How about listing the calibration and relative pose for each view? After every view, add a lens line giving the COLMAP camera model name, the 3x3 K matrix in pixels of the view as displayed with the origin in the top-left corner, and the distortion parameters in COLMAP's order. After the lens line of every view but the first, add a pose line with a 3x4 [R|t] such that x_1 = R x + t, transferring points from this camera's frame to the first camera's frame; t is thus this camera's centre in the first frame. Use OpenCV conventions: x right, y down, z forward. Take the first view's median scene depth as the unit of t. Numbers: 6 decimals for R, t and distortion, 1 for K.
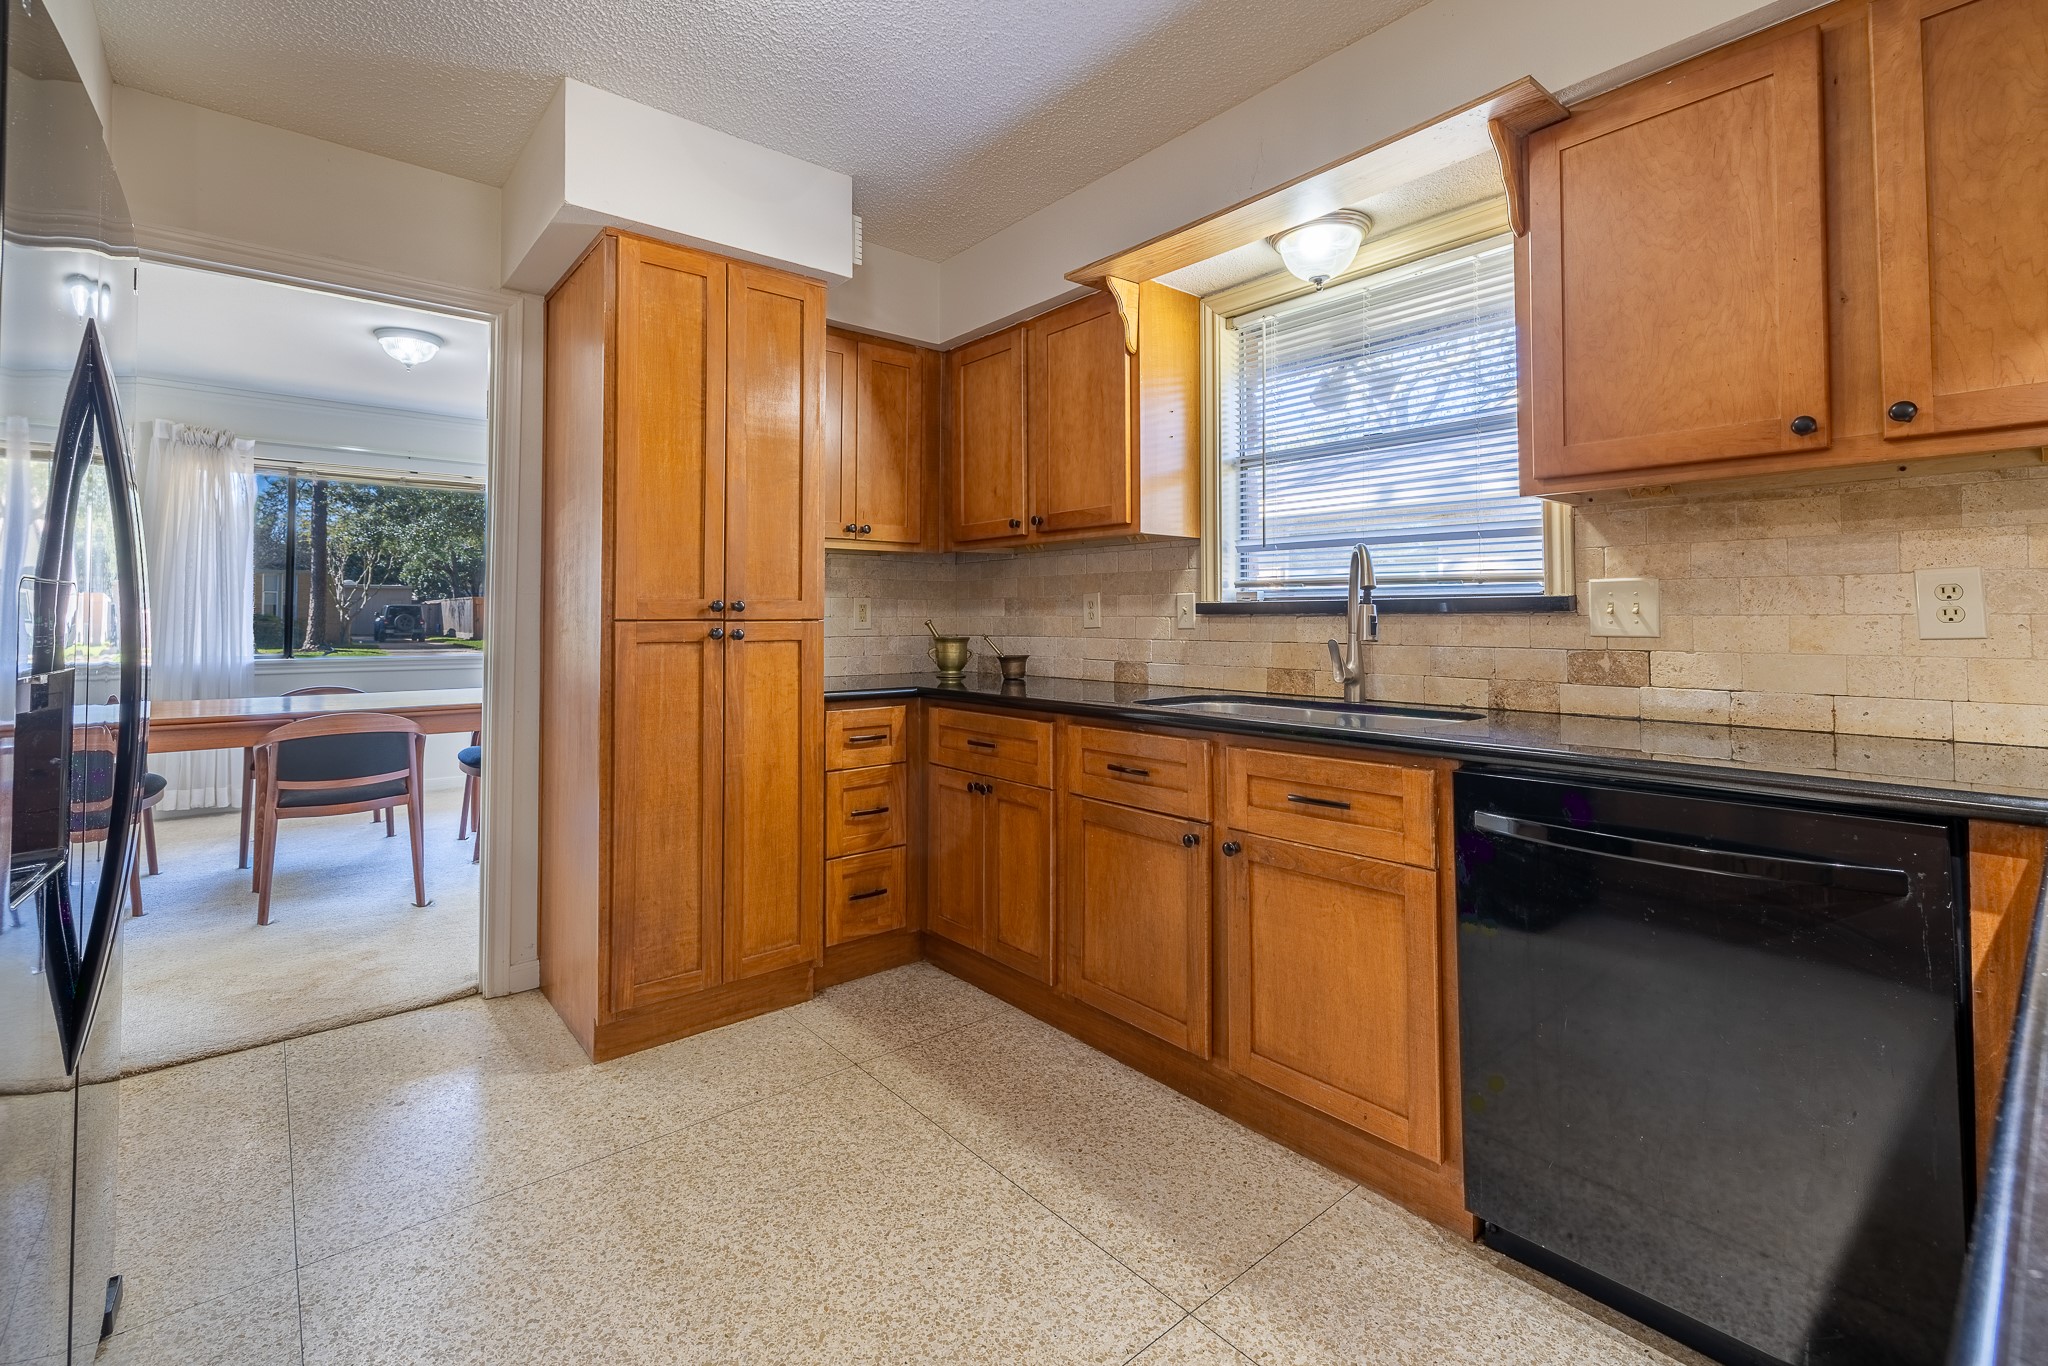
lens RADIAL K [[912.6, 0, 1016.3], [0, 912.6, 592.5], [0, 0, 1]] dist [-0.002399, -0.000104]
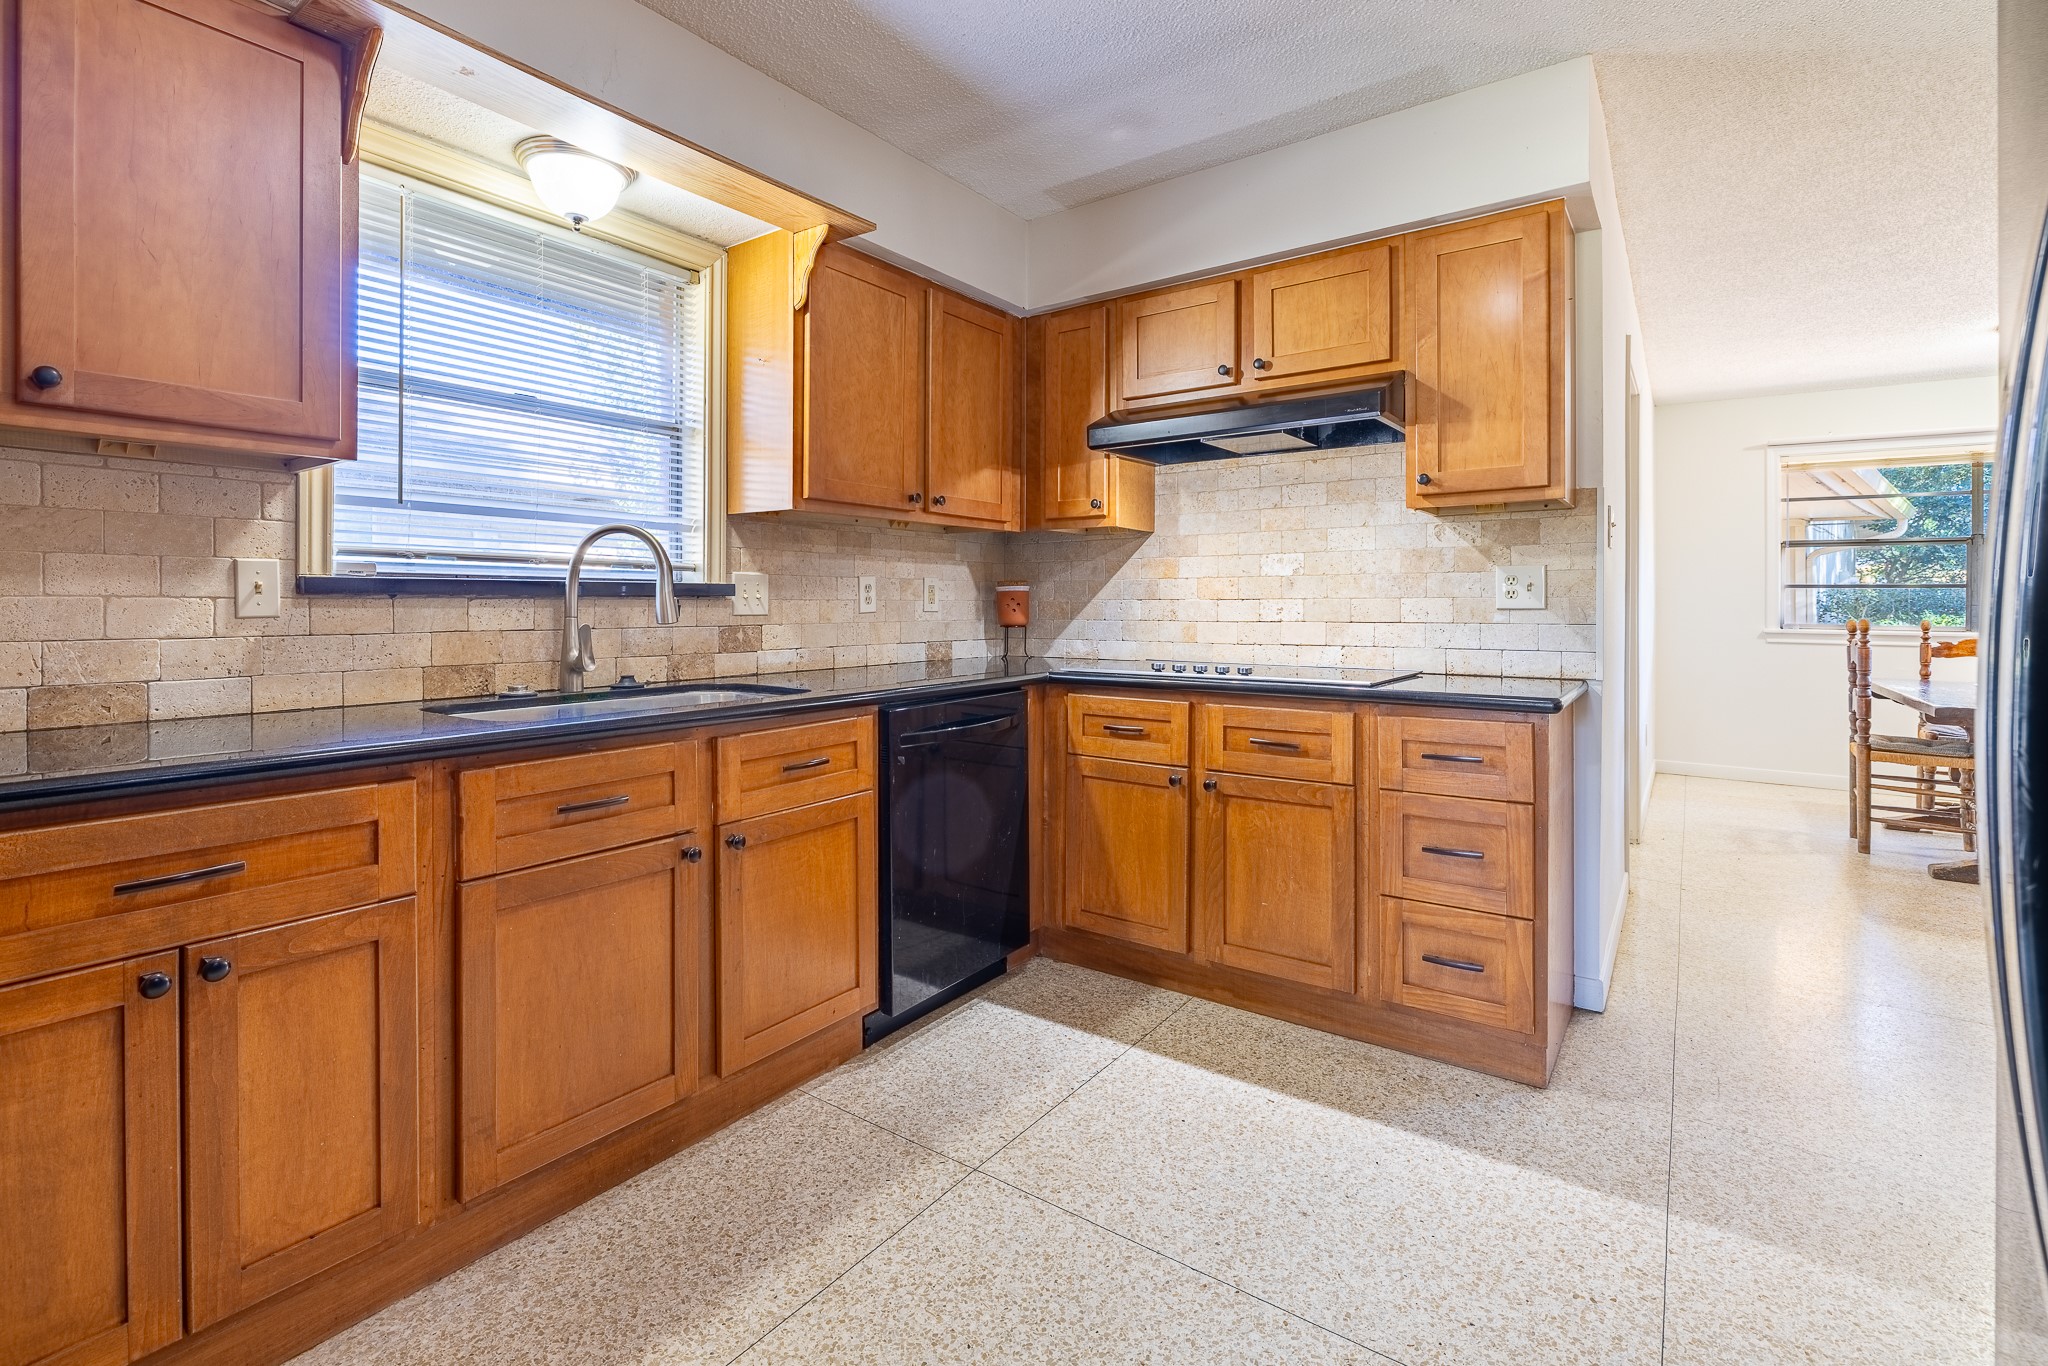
lens RADIAL K [[918.2, 0, 1018.9], [0, 918.2, 603.2], [0, 0, 1]] dist [0.001357, 0.000219]
pose [[-0.240528, -0.001084, 0.970642, -0.750763], [-0.030091, 0.999527, -0.006341, 0.026597], [-0.970176, -0.030732, -0.240447, 0.927760]]
